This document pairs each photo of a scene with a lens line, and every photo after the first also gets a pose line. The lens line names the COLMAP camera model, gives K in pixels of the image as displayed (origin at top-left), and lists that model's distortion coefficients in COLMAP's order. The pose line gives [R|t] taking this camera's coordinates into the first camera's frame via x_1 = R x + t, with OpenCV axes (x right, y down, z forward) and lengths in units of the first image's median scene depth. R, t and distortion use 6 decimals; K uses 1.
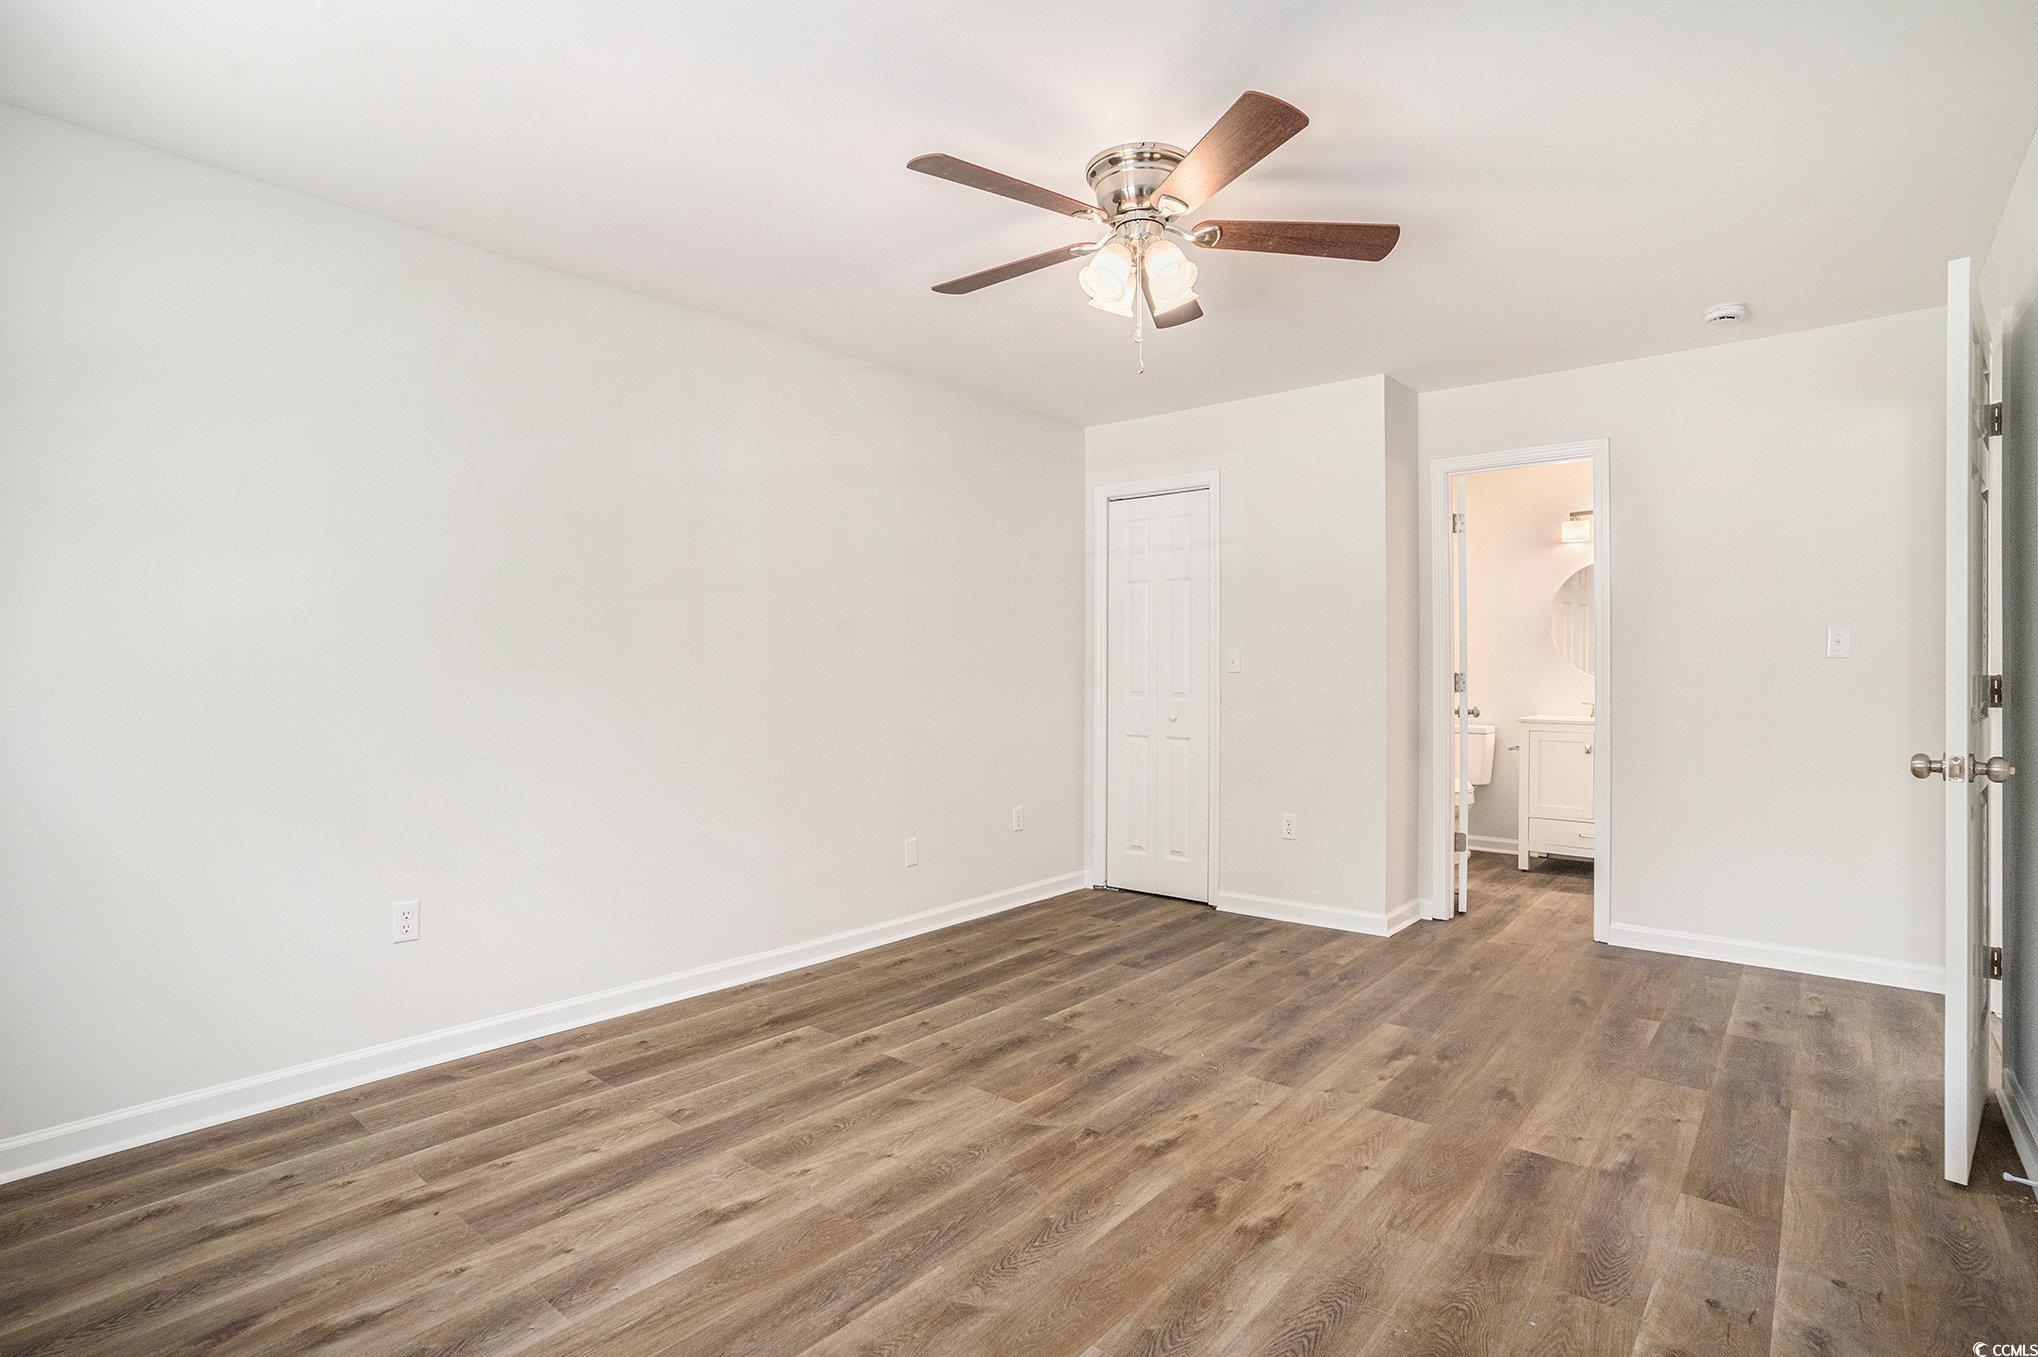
lens RADIAL K [[1009.7, 0, 1010.8], [0, 1009.7, 670.2], [0, 0, 1]] dist [-0.060257, 0.021214]
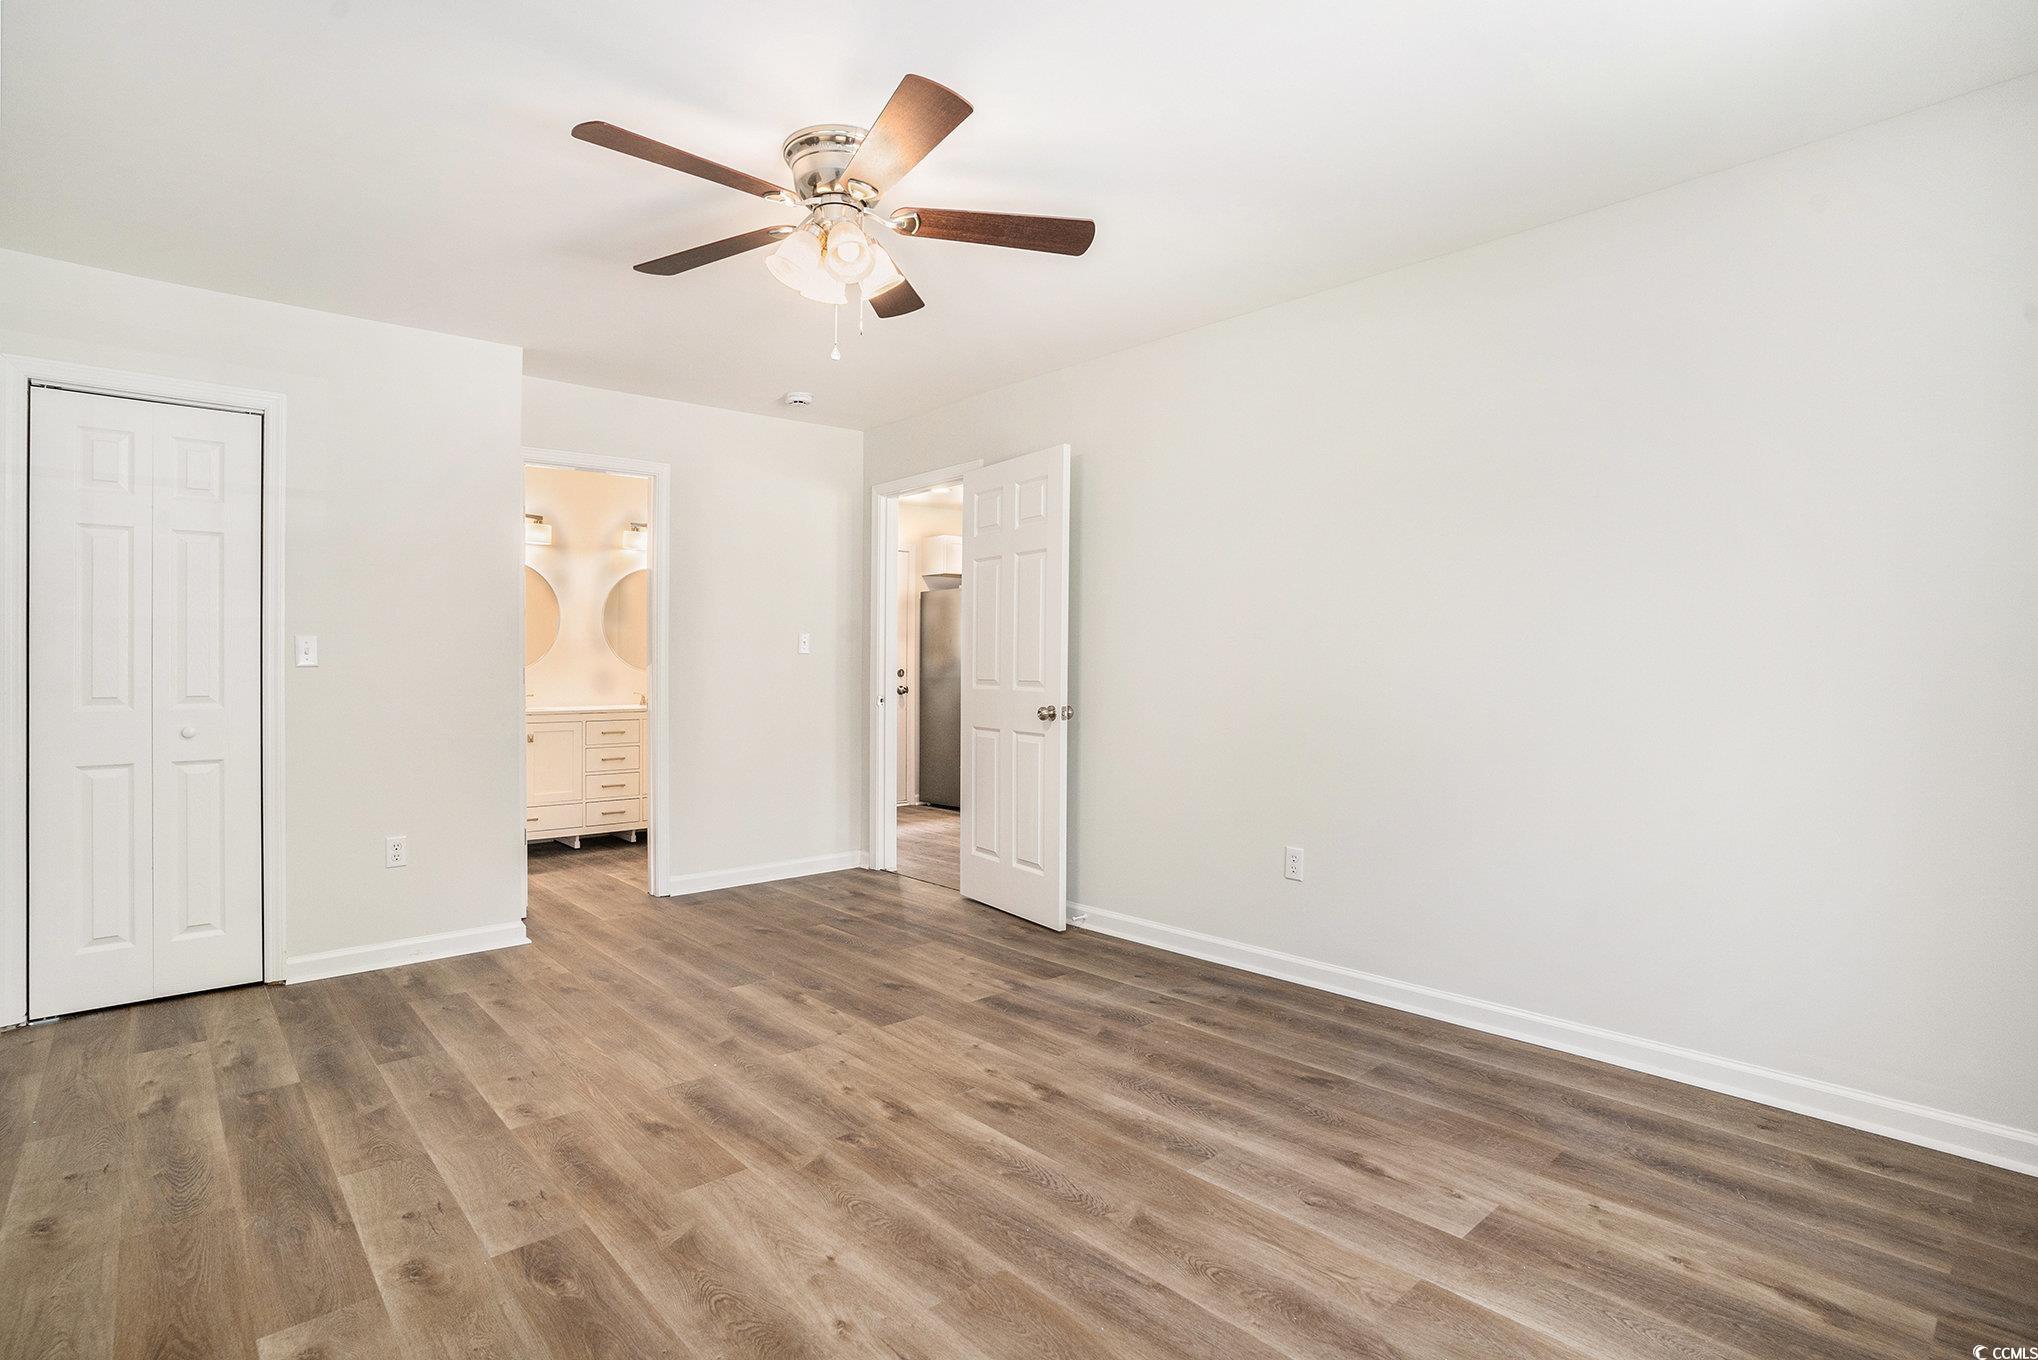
lens RADIAL K [[1009.7, 0, 1032.9], [0, 1009.7, 658.9], [0, 0, 1]] dist [-0.060257, 0.021214]
pose [[0.123579, 0.008150, 0.992301, -0.724398], [0.001290, 0.999964, -0.008373, 0.009047], [-0.992334, 0.002315, 0.123564, 0.597360]]
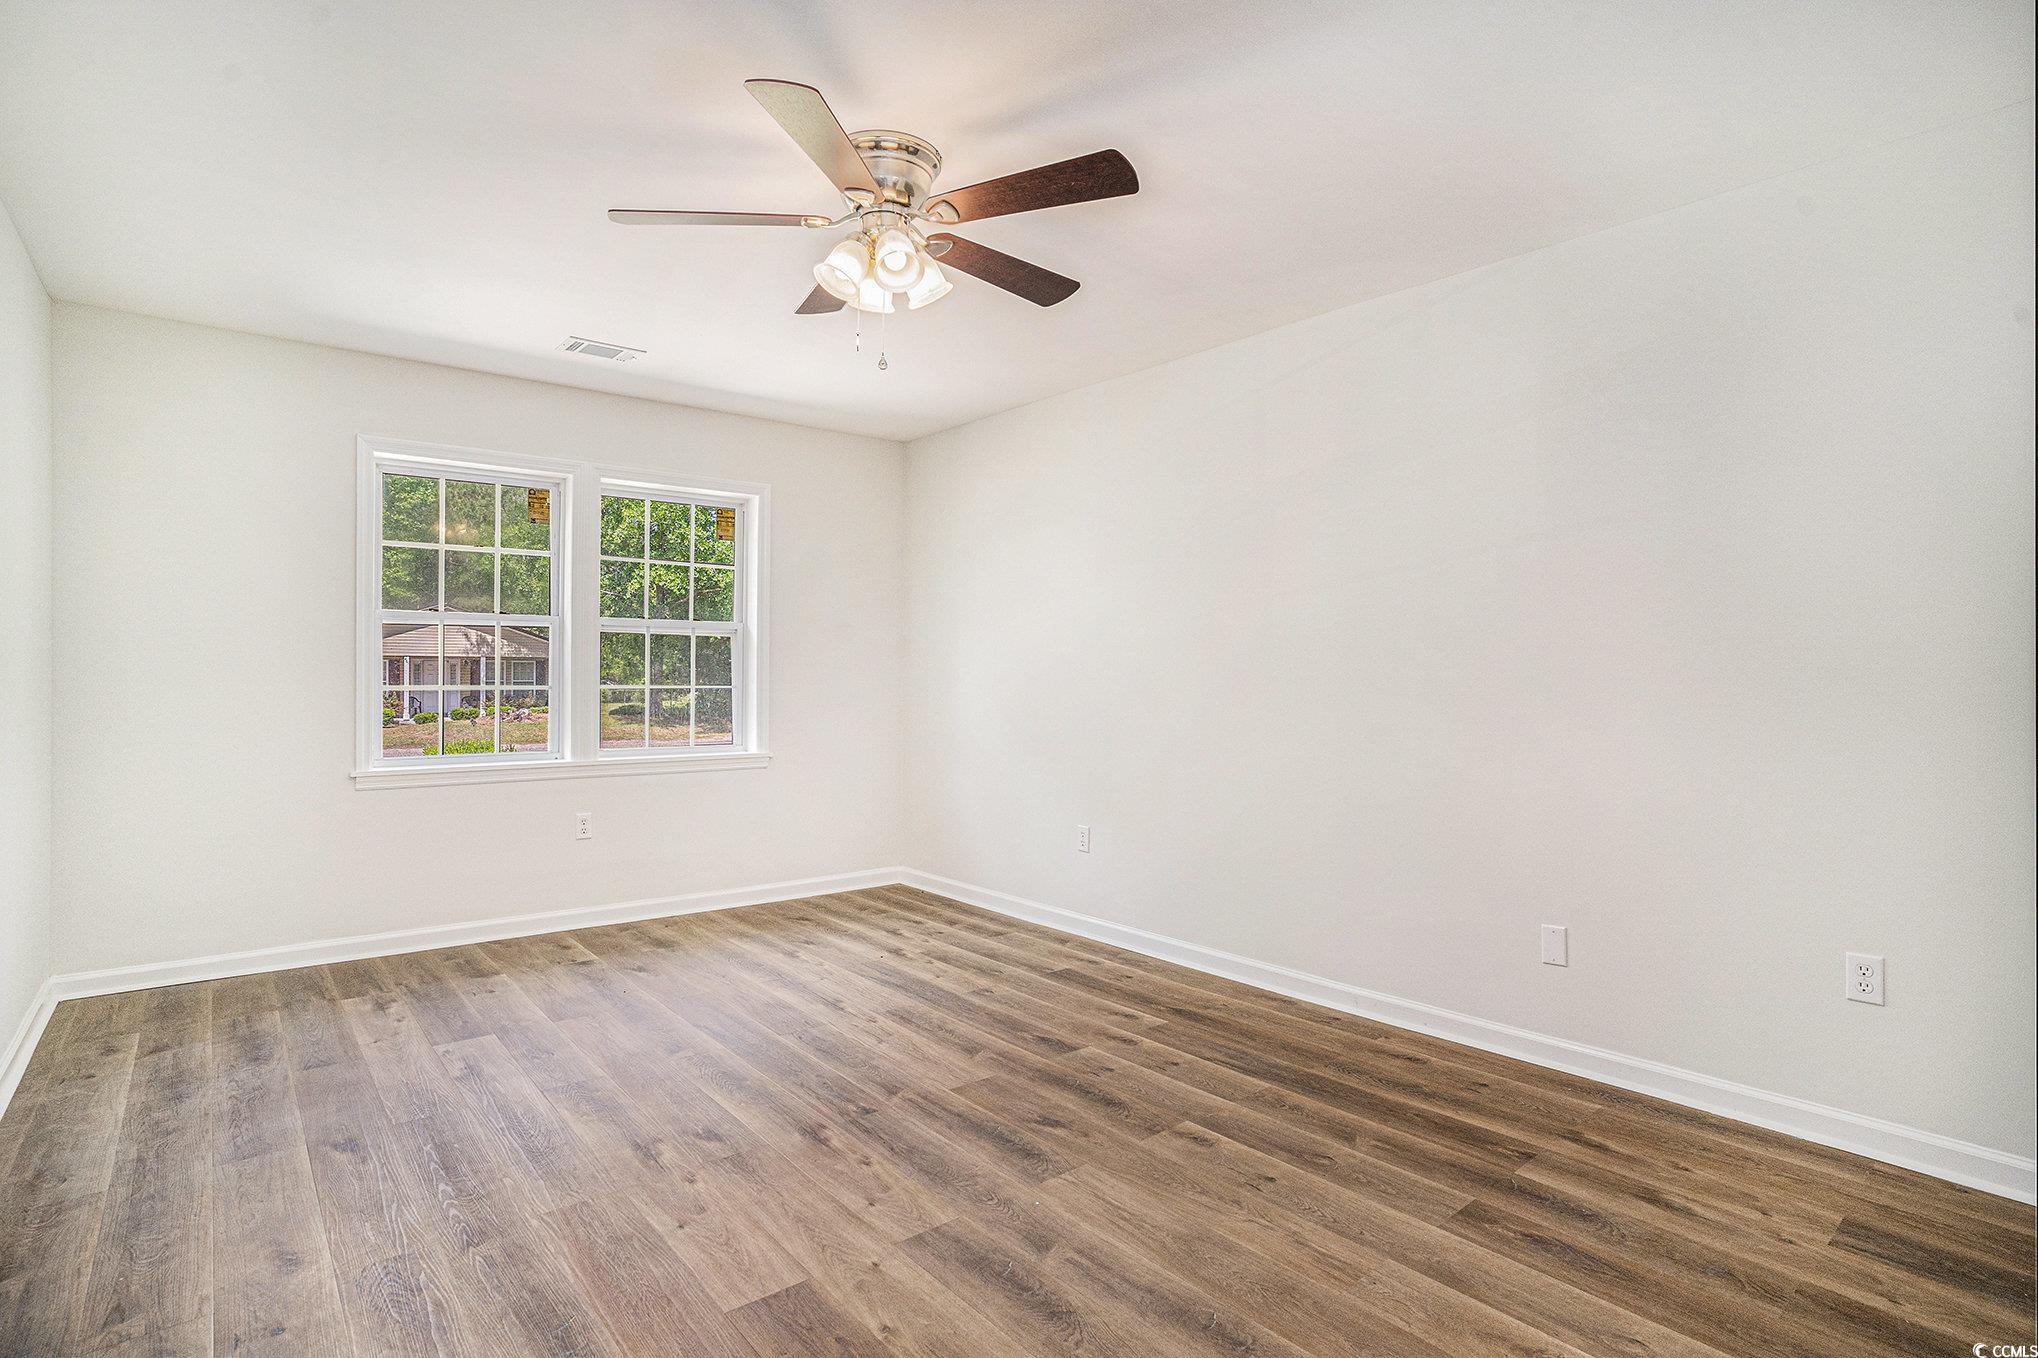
lens RADIAL K [[1009.7, 0, 999.7], [0, 1009.7, 684.1], [0, 0, 1]] dist [-0.060257, 0.021214]
pose [[-0.187966, 0.004445, -0.982165, 0.919921], [-0.003474, 0.999980, 0.005190, 0.007608], [0.982169, 0.004388, -0.187947, 1.131067]]
